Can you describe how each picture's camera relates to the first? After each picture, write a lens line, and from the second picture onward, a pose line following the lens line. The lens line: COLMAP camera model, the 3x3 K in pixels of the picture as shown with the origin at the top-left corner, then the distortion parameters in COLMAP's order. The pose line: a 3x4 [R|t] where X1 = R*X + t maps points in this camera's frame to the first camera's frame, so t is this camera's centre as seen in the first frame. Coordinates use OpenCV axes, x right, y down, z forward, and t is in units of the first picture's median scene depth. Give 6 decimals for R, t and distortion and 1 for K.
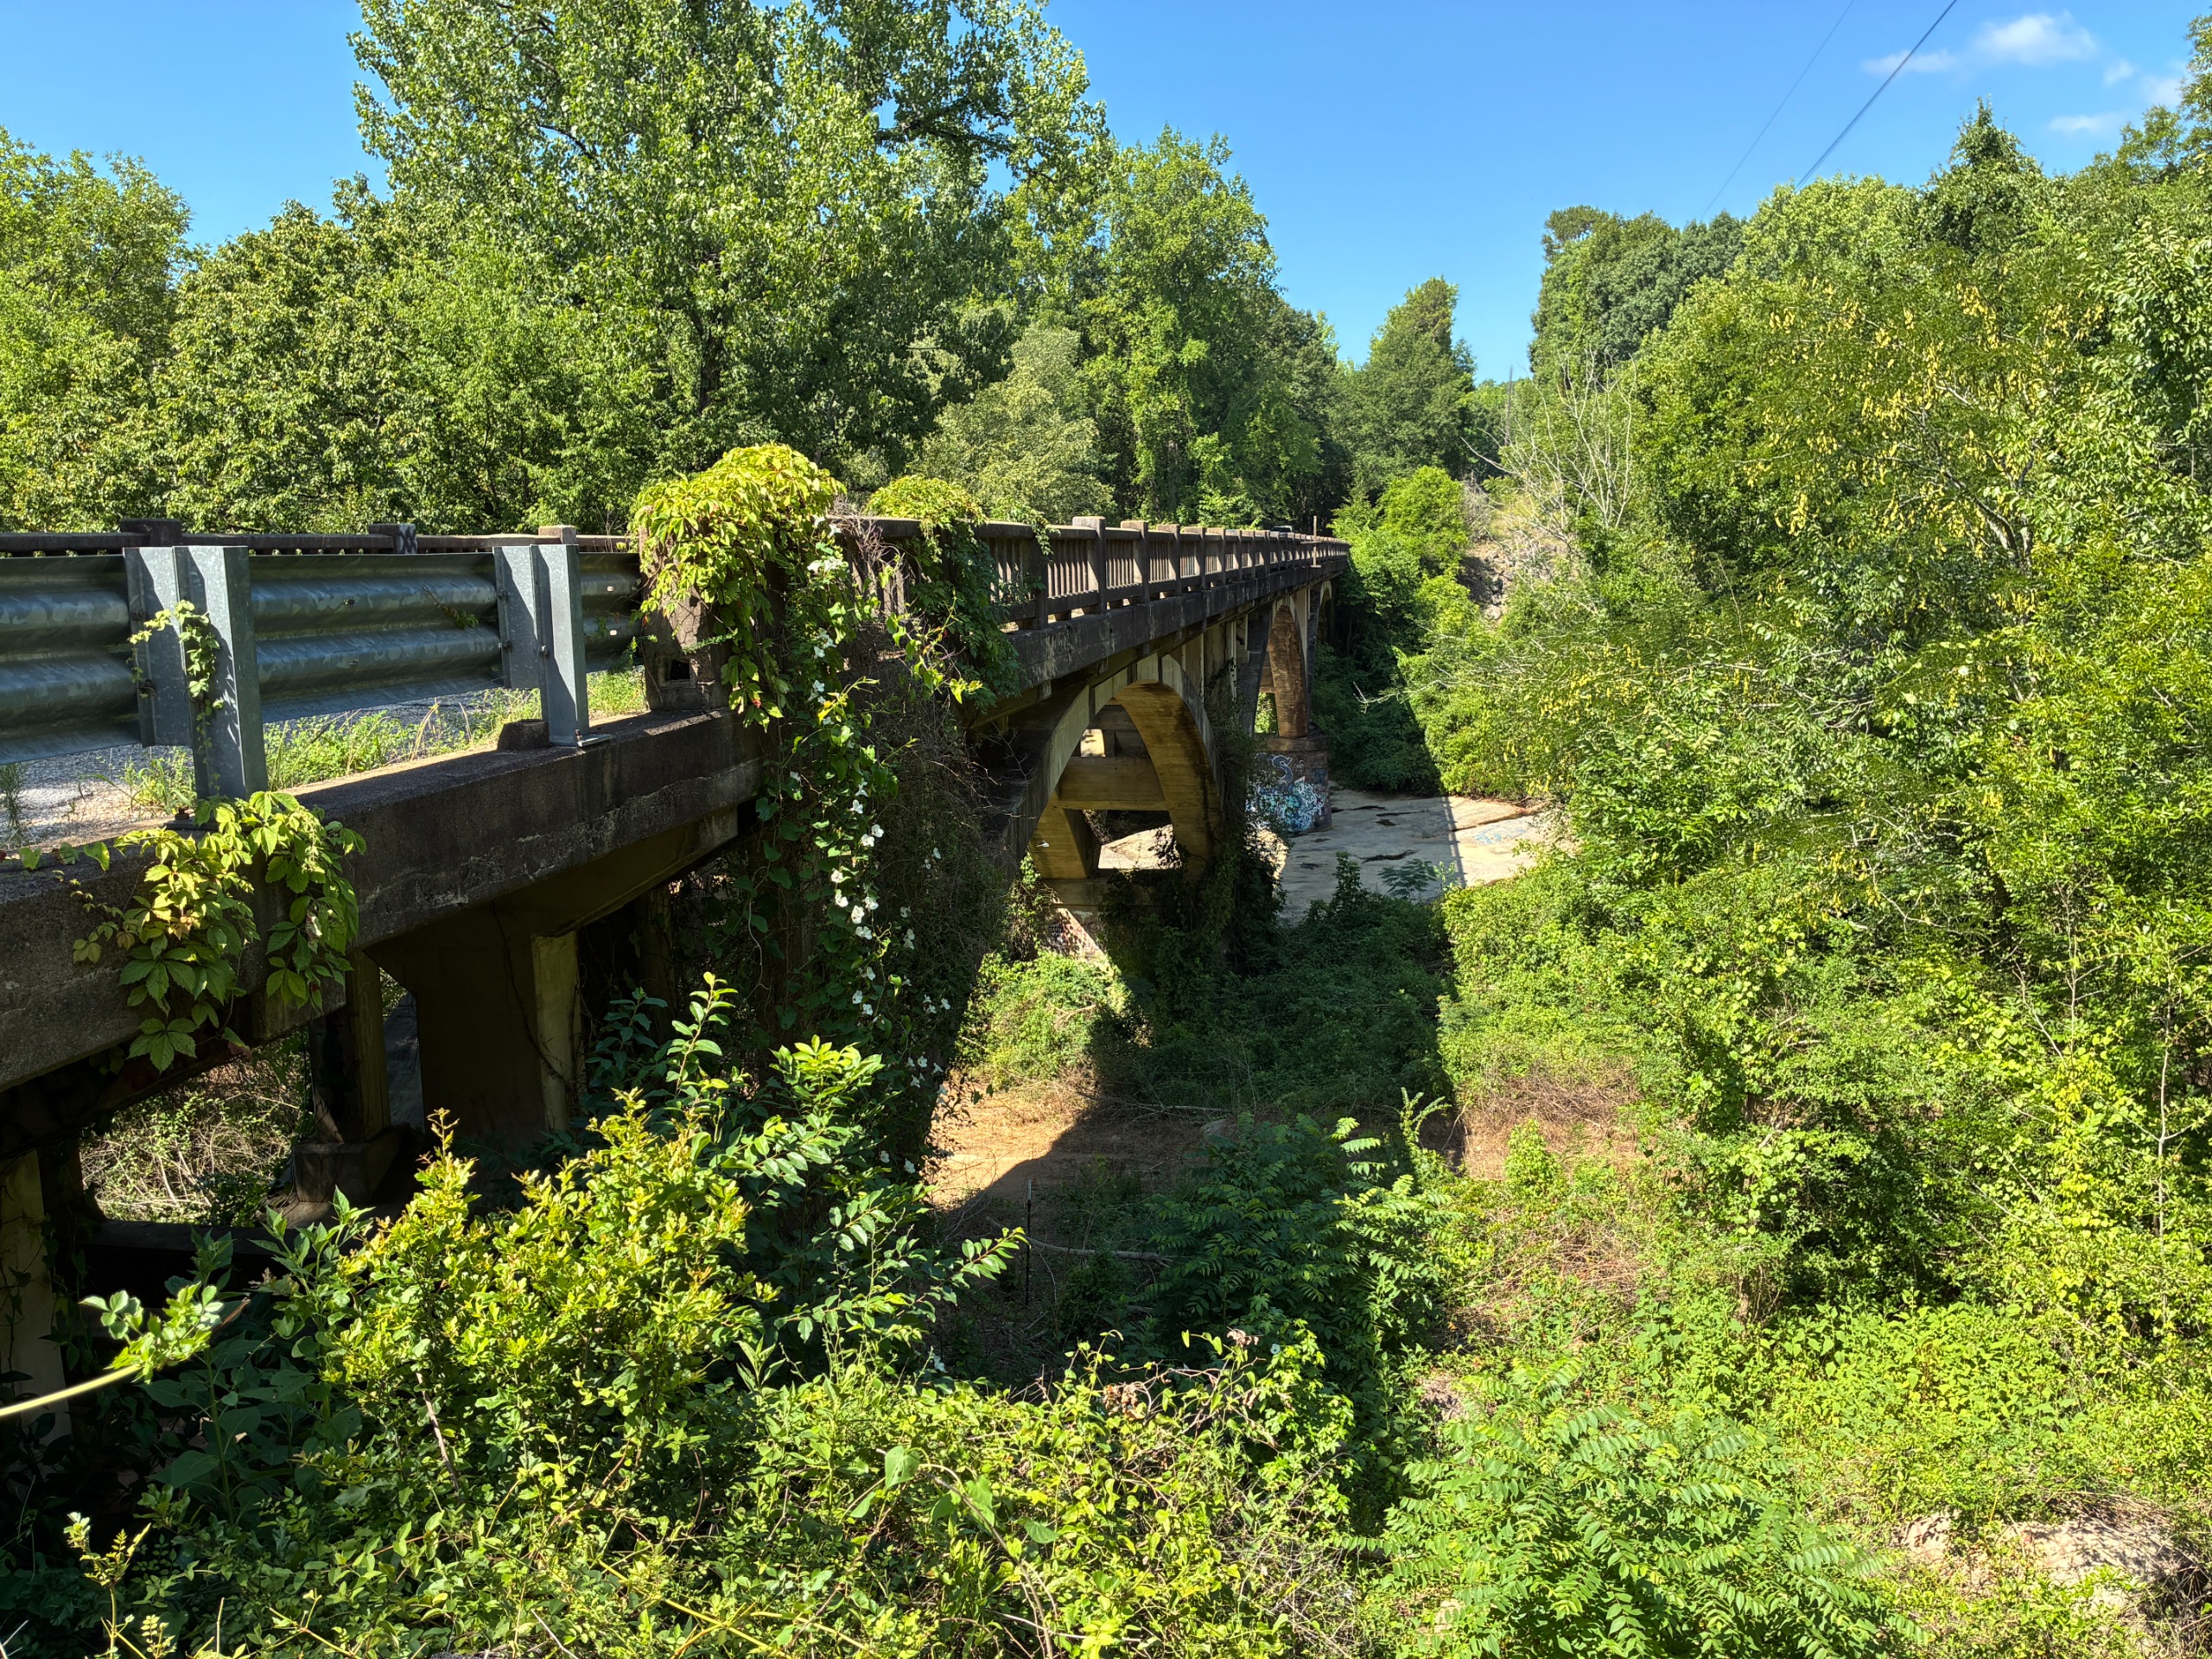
lens RADIAL K [[1673.5, 0, 1158.1], [0, 1673.5, 841.5], [0, 0, 1]] dist [0.029696, -0.038904]
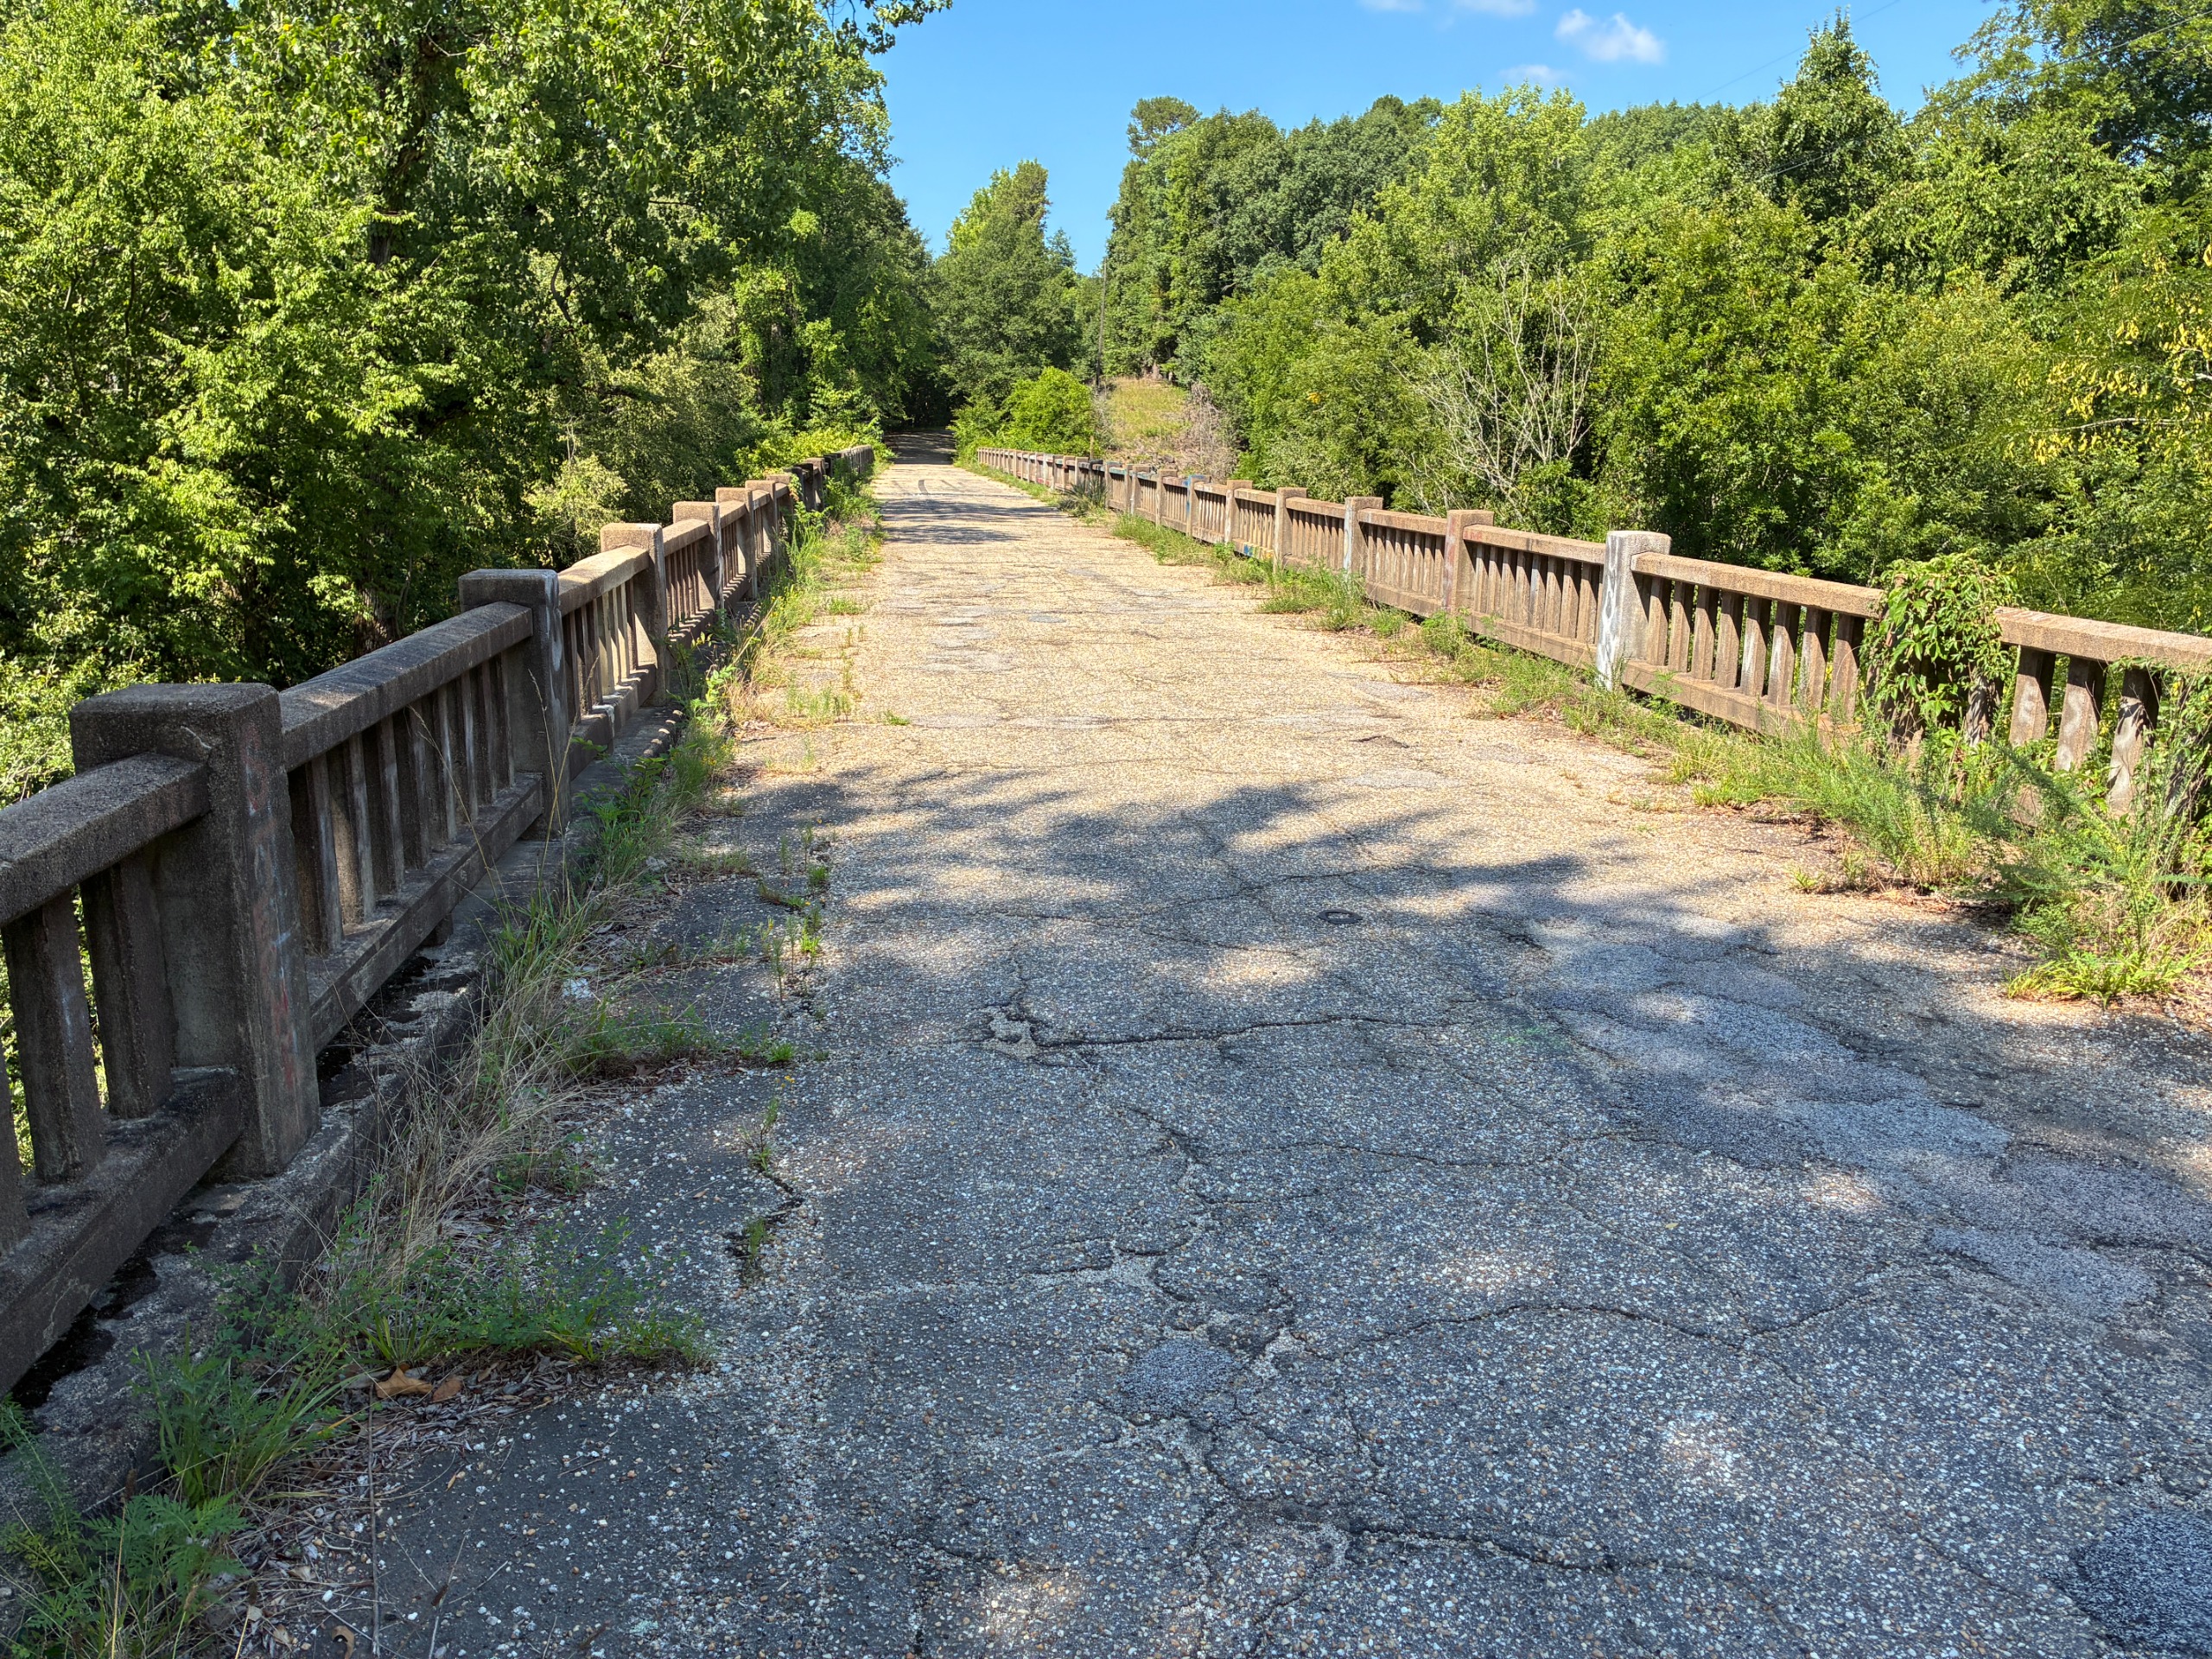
lens RADIAL K [[1673.5, 0, 1124.3], [0, 1673.5, 829.2], [0, 0, 1]] dist [0.029696, -0.038904]
pose [[0.963014, -0.026372, 0.268159, -0.059456], [0.011167, 0.998250, 0.058072, -0.021240], [-0.269221, -0.052929, 0.961623, 0.079879]]
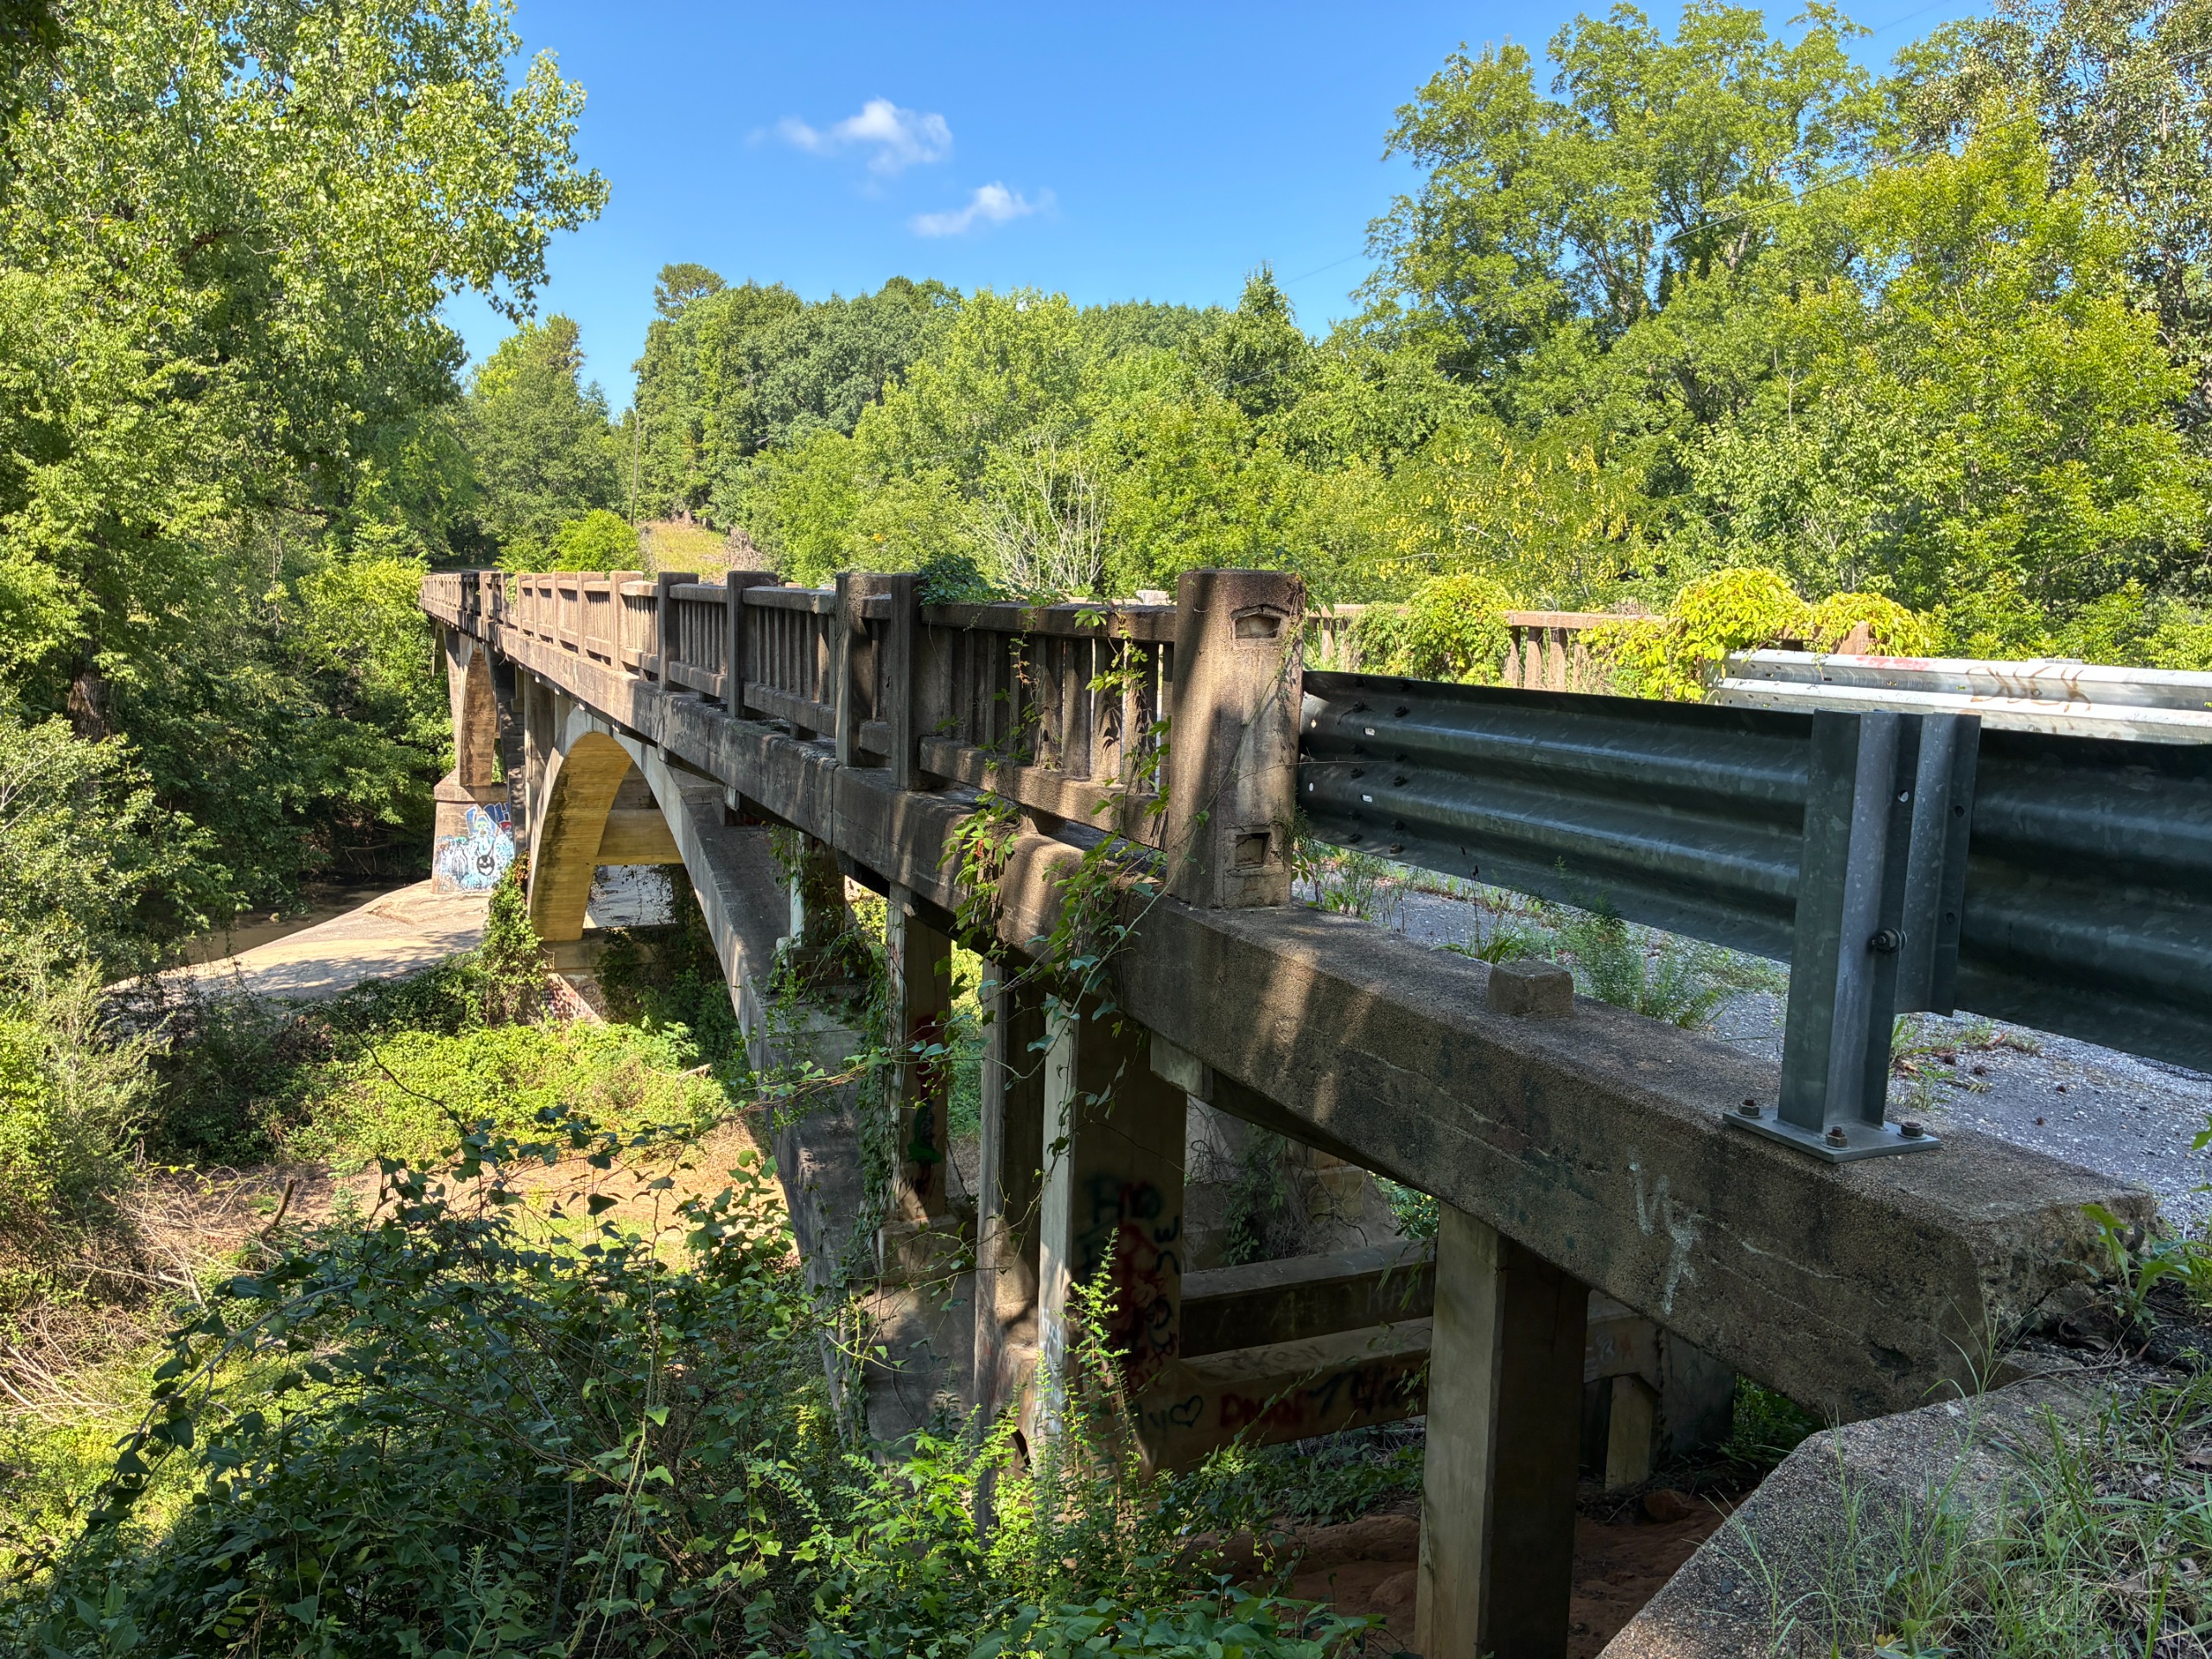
lens RADIAL K [[1673.5, 0, 1110.3], [0, 1673.5, 837.2], [0, 0, 1]] dist [0.029696, -0.038904]
pose [[0.853027, -0.026895, 0.521173, -0.103811], [0.041997, 0.998970, -0.017186, -0.002582], [-0.520174, 0.036547, 0.853278, 0.013223]]
